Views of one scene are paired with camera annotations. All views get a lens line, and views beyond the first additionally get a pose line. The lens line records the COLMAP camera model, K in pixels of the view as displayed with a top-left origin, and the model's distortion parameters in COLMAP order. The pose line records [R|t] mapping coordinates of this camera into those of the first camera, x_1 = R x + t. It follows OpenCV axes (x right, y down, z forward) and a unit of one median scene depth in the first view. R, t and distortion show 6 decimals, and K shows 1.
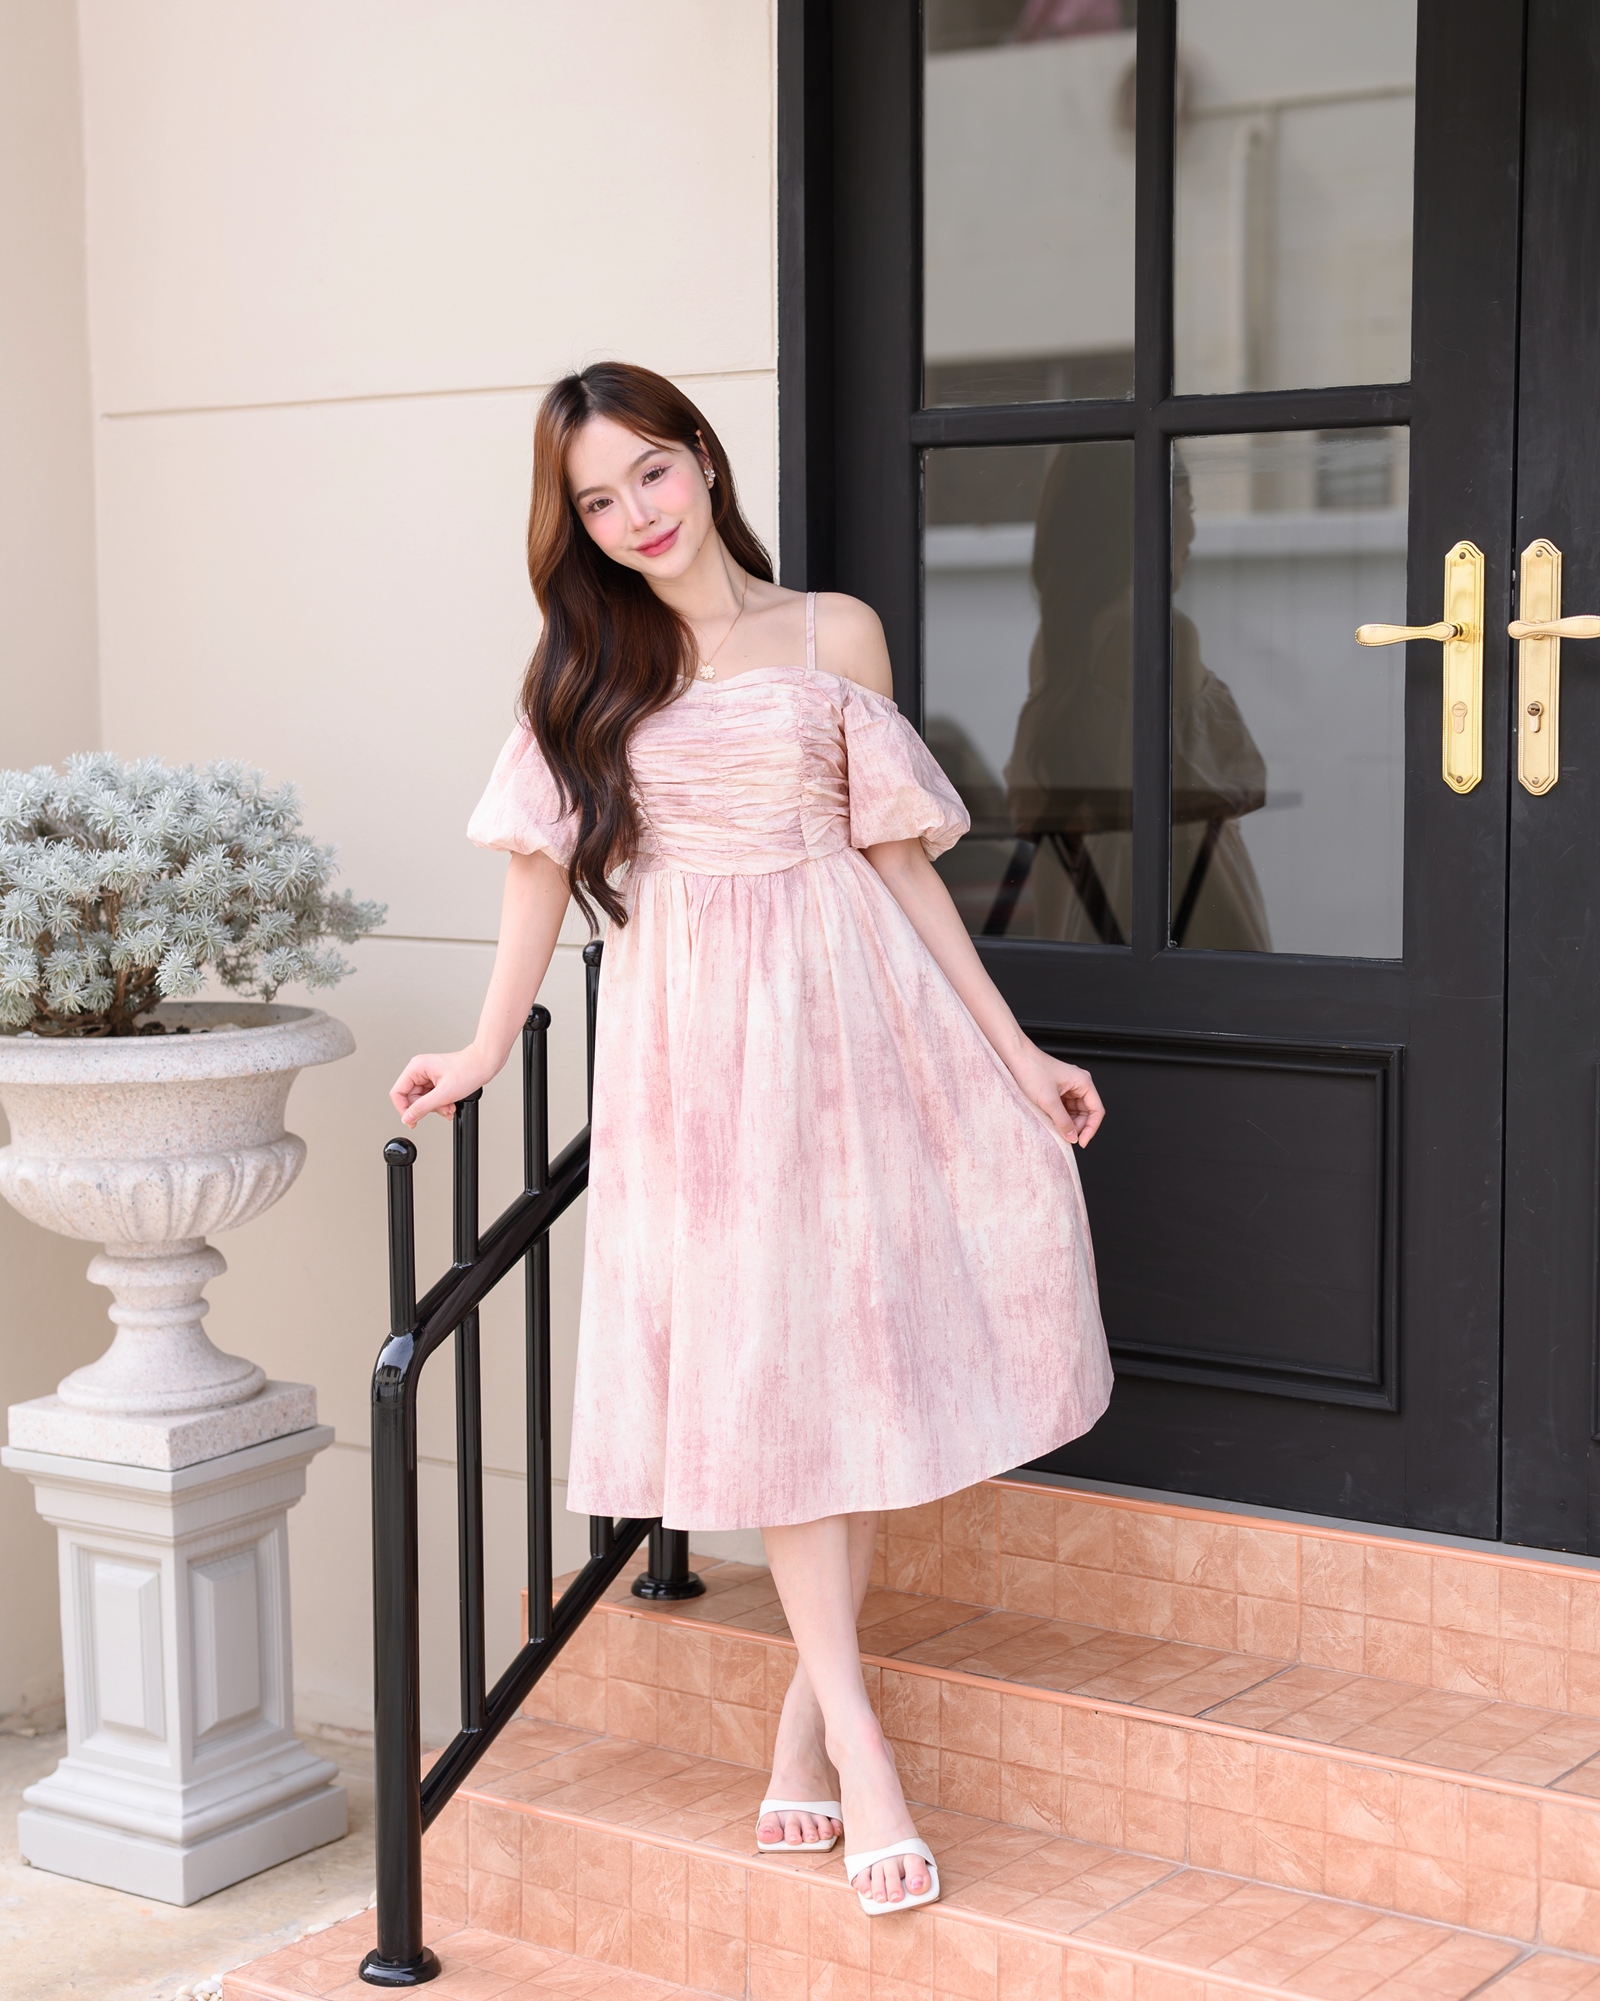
lens RADIAL K [[3454.7, 0, 801.8], [0, 3454.7, 1009.3], [0, 0, 1]] dist [0.071364, 0.111582]
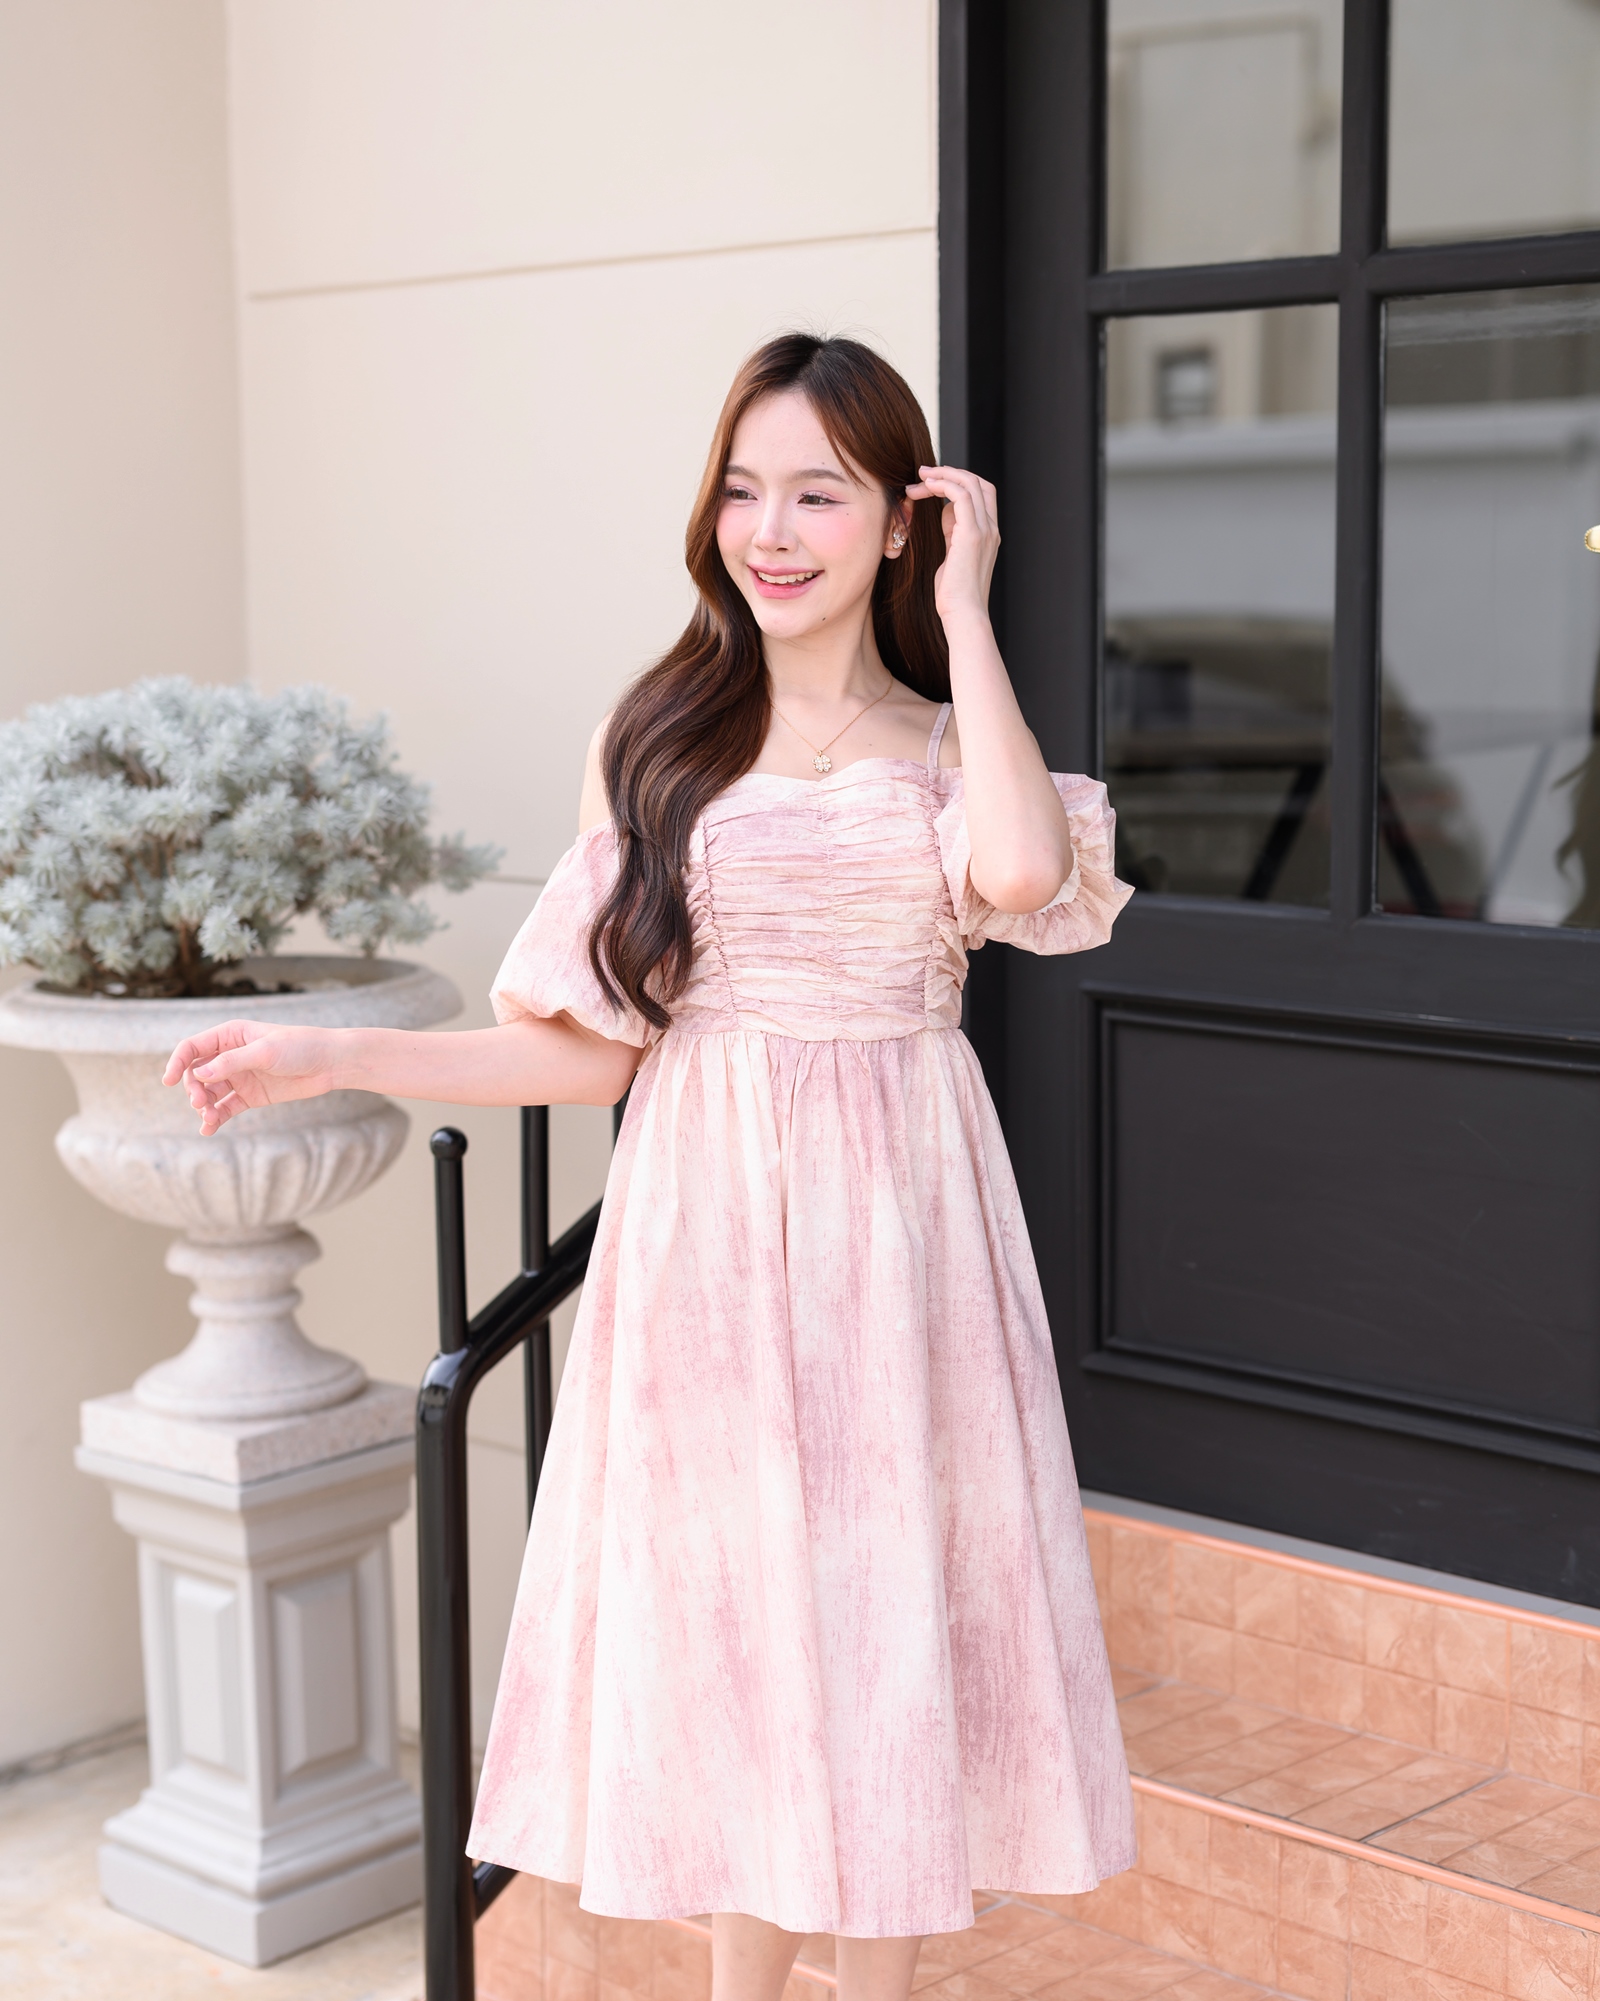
lens RADIAL K [[3451.2, 0, 823.2], [0, 3451.2, 1024.8], [0, 0, 1]] dist [0.068440, 0.134390]
pose [[0.989685, 0.016163, -0.142343, 0.094271], [-0.011185, 0.999300, 0.035701, -0.019262], [0.142820, -0.033740, 0.989173, 0.150325]]
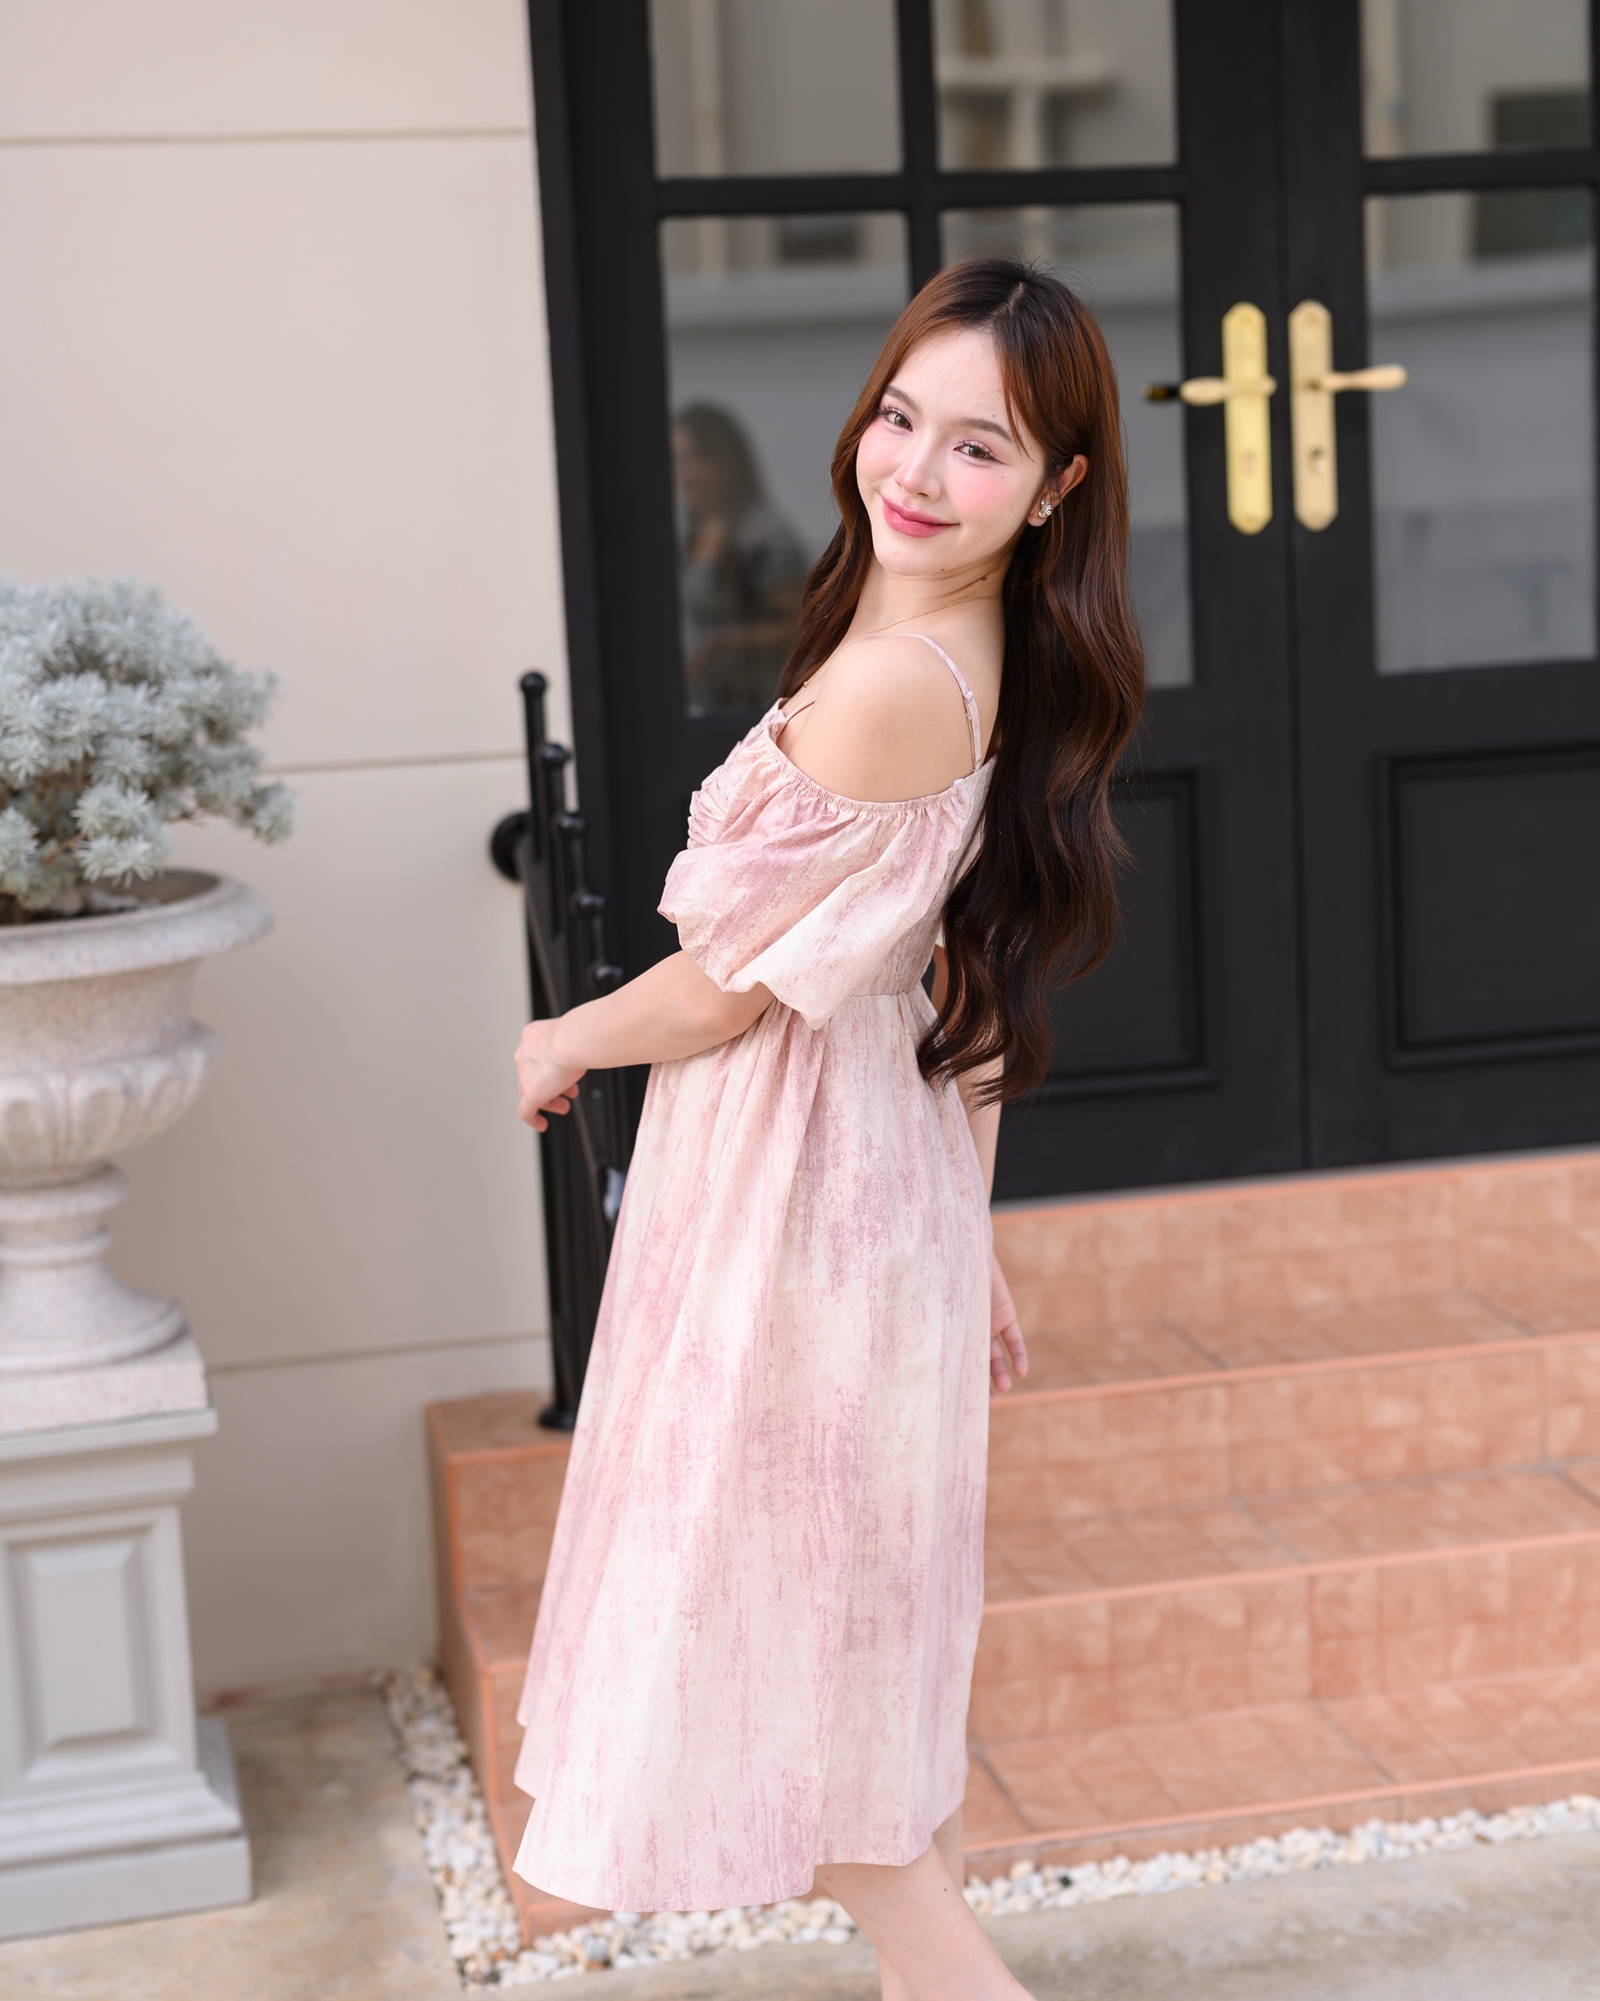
lens RADIAL K [[3433.1, 0, 843.9], [0, 3433.1, 997.3], [0, 0, 1]] dist [0.066834, 0.101077]
pose [[0.662573, -0.145086, 0.734811, -0.709493], [0.115593, 0.989113, 0.091068, -0.027300], [-0.740024, 0.024600, 0.672131, 0.320998]]
